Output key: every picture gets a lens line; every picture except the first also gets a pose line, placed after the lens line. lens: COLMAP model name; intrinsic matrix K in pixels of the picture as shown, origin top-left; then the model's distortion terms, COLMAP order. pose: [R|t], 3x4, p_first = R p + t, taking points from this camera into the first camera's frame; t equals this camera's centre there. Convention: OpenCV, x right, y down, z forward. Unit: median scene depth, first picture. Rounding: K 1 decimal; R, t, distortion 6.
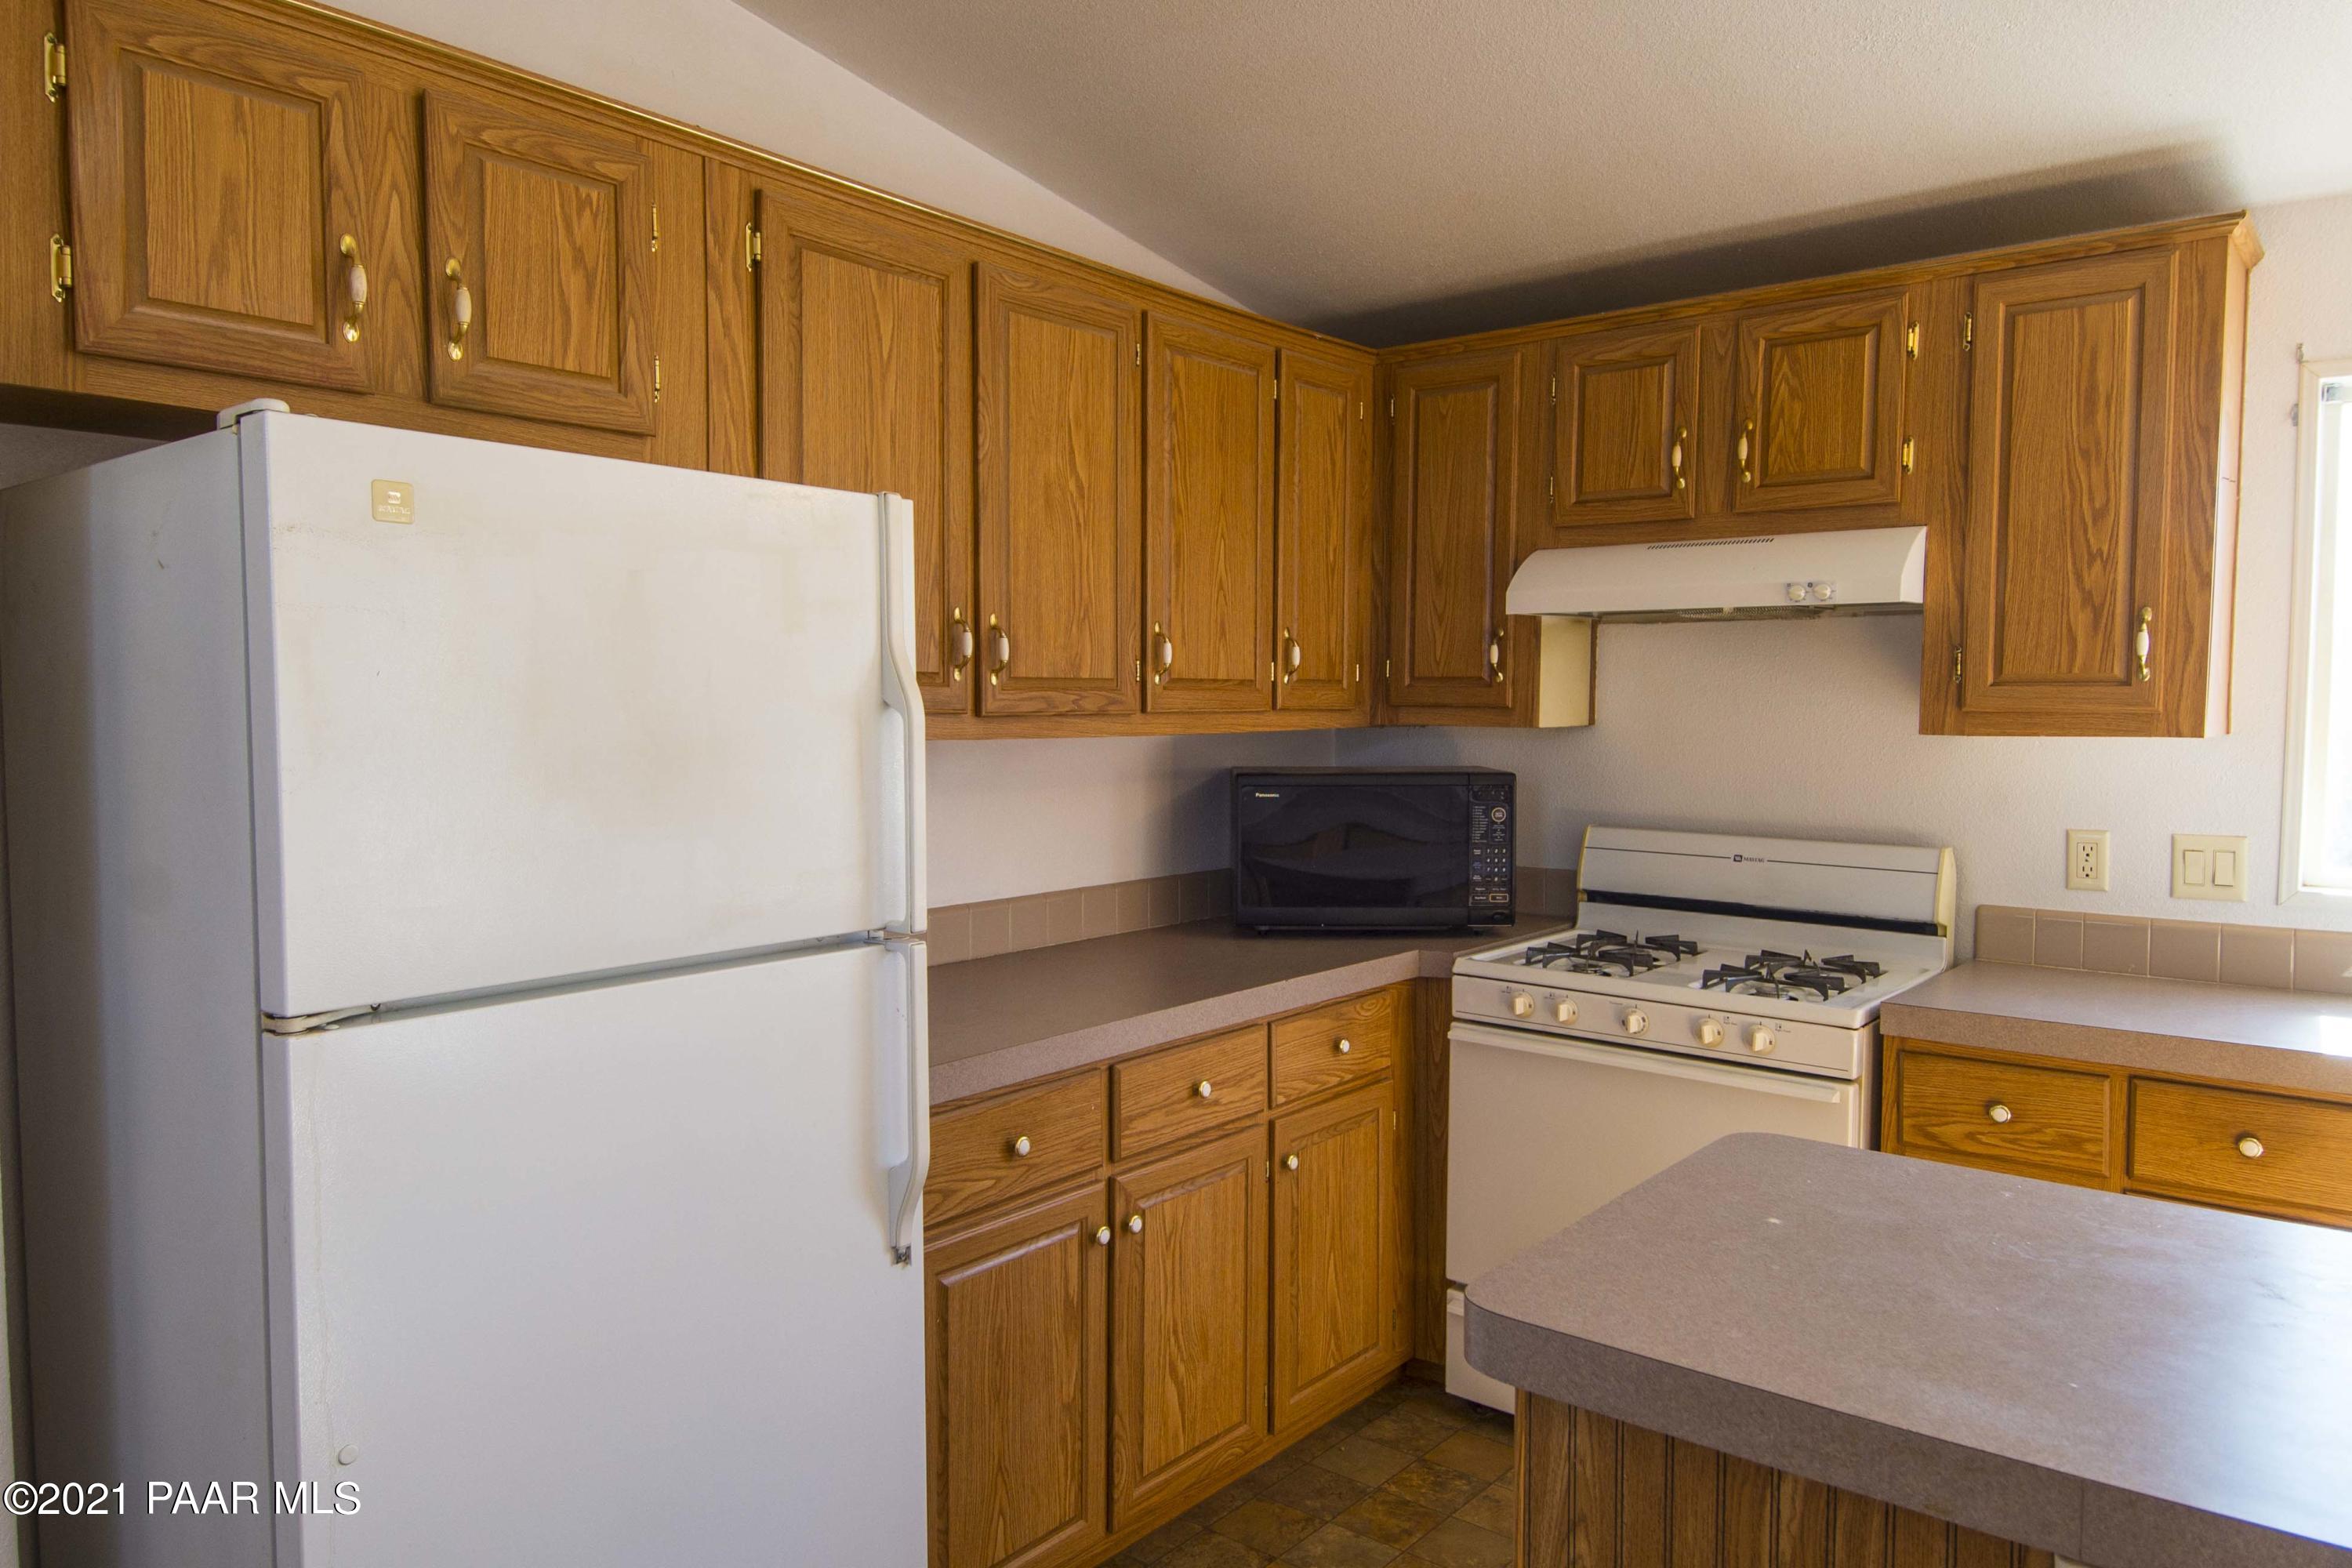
lens RADIAL K [[1564.5, 0, 1158.6], [0, 1564.5, 787.6], [0, 0, 1]] dist [0.054340, -0.064202]
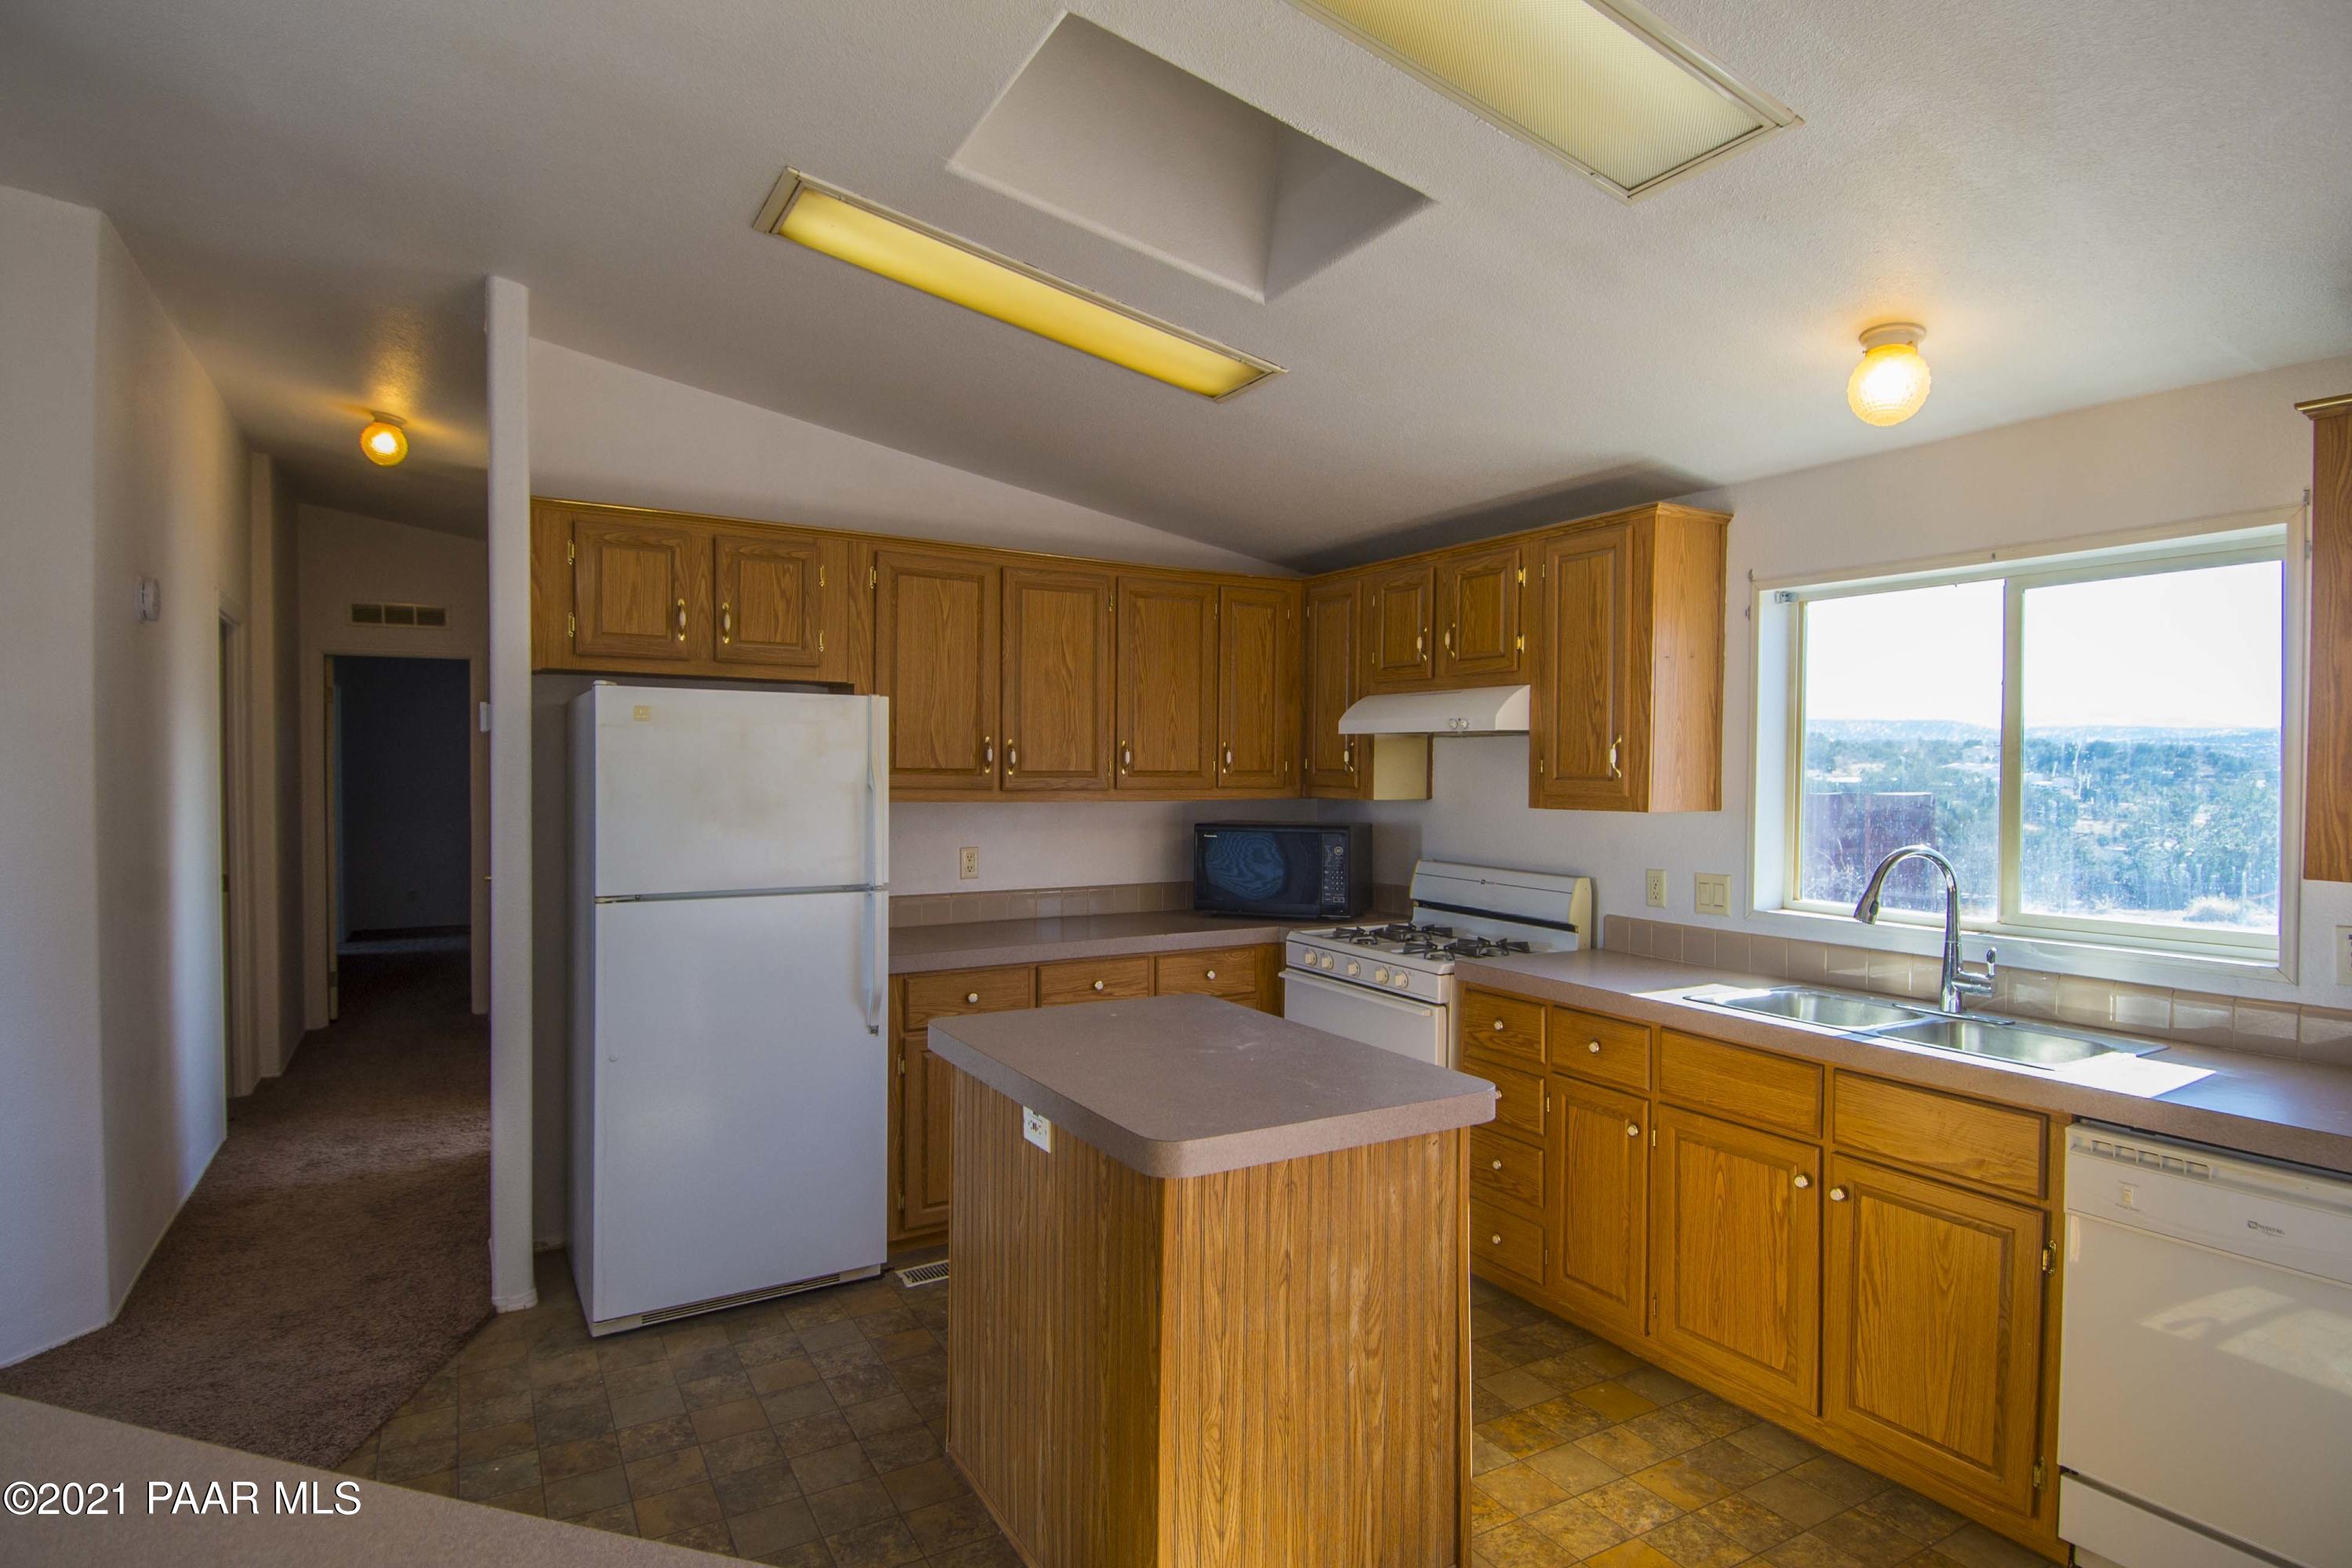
lens RADIAL K [[1219.3, 0, 1163.8], [0, 1219.3, 789.8], [0, 0, 1]] dist [0.049711, -0.055085]
pose [[0.938250, 0.011202, -0.345778, 0.588828], [-0.025289, 0.999023, -0.036256, 0.004546], [0.345034, 0.042761, 0.937616, -0.368910]]
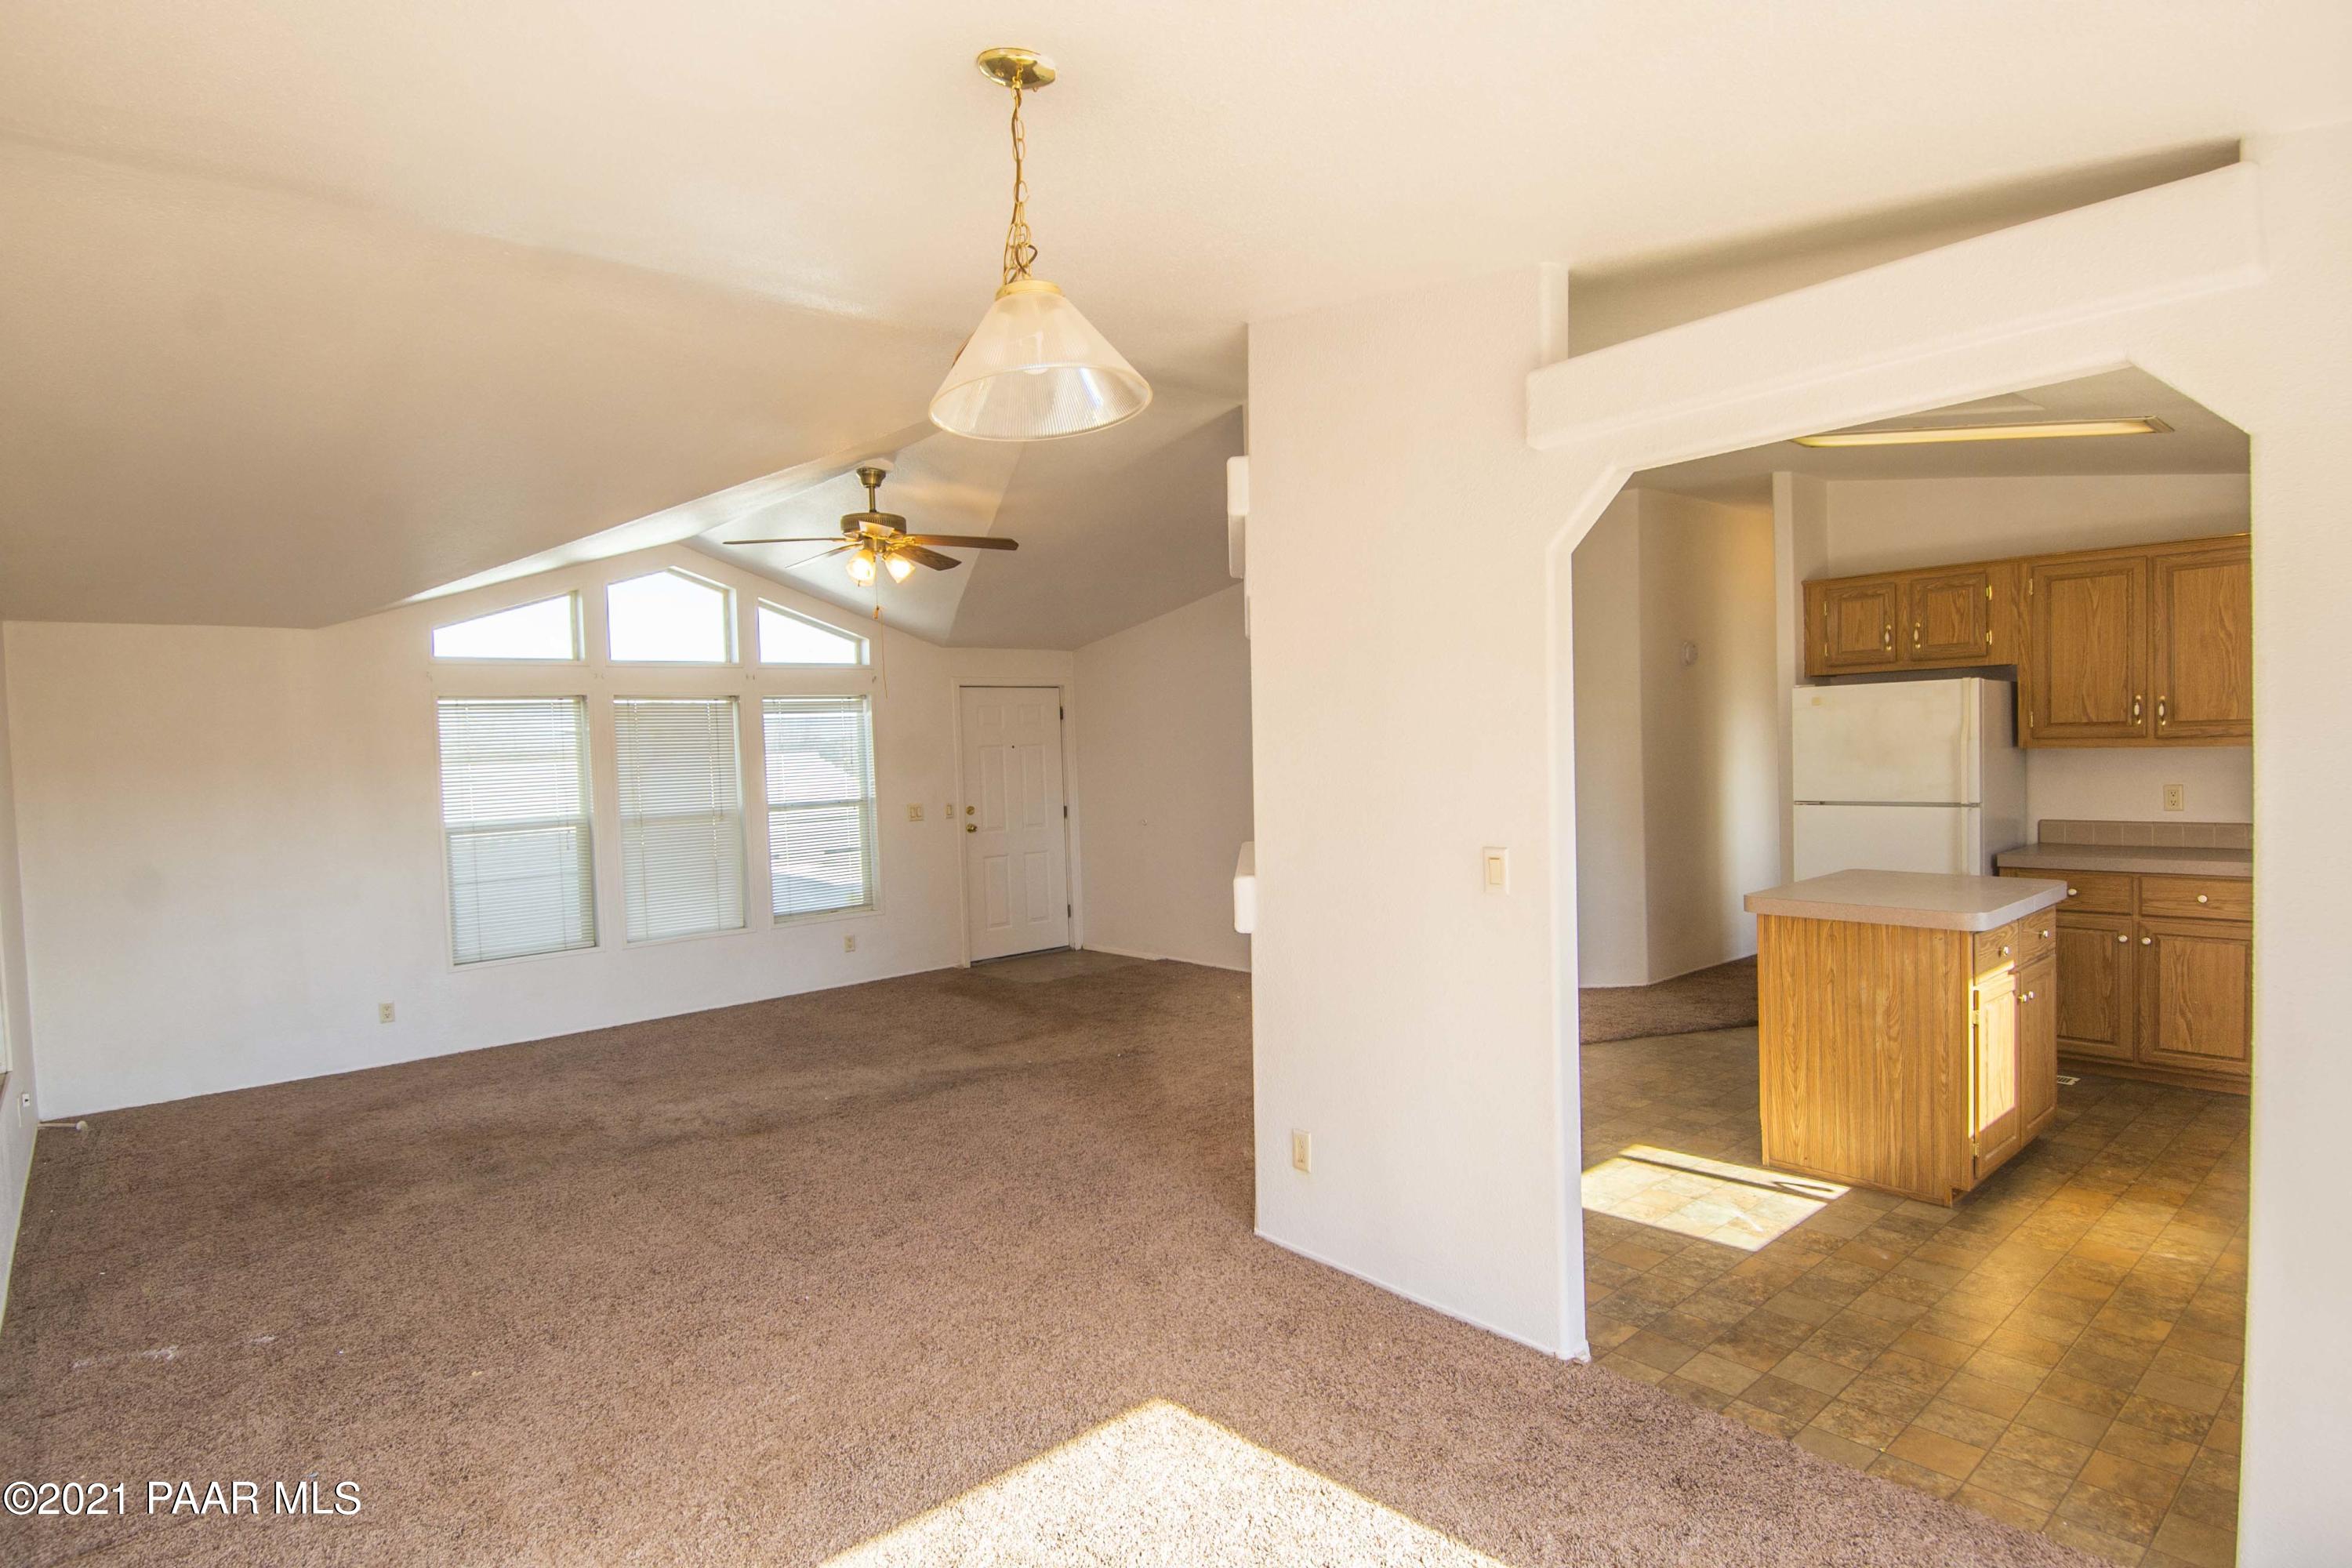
lens RADIAL K [[1219.3, 0, 1163.8], [0, 1219.3, 789.8], [0, 0, 1]] dist [0.049711, -0.055085]
pose [[-0.160291, 0.039942, -0.986261, 1.958496], [-0.022021, 0.998788, 0.044028, -0.013646], [0.986824, 0.028776, -0.159217, -0.221365]]
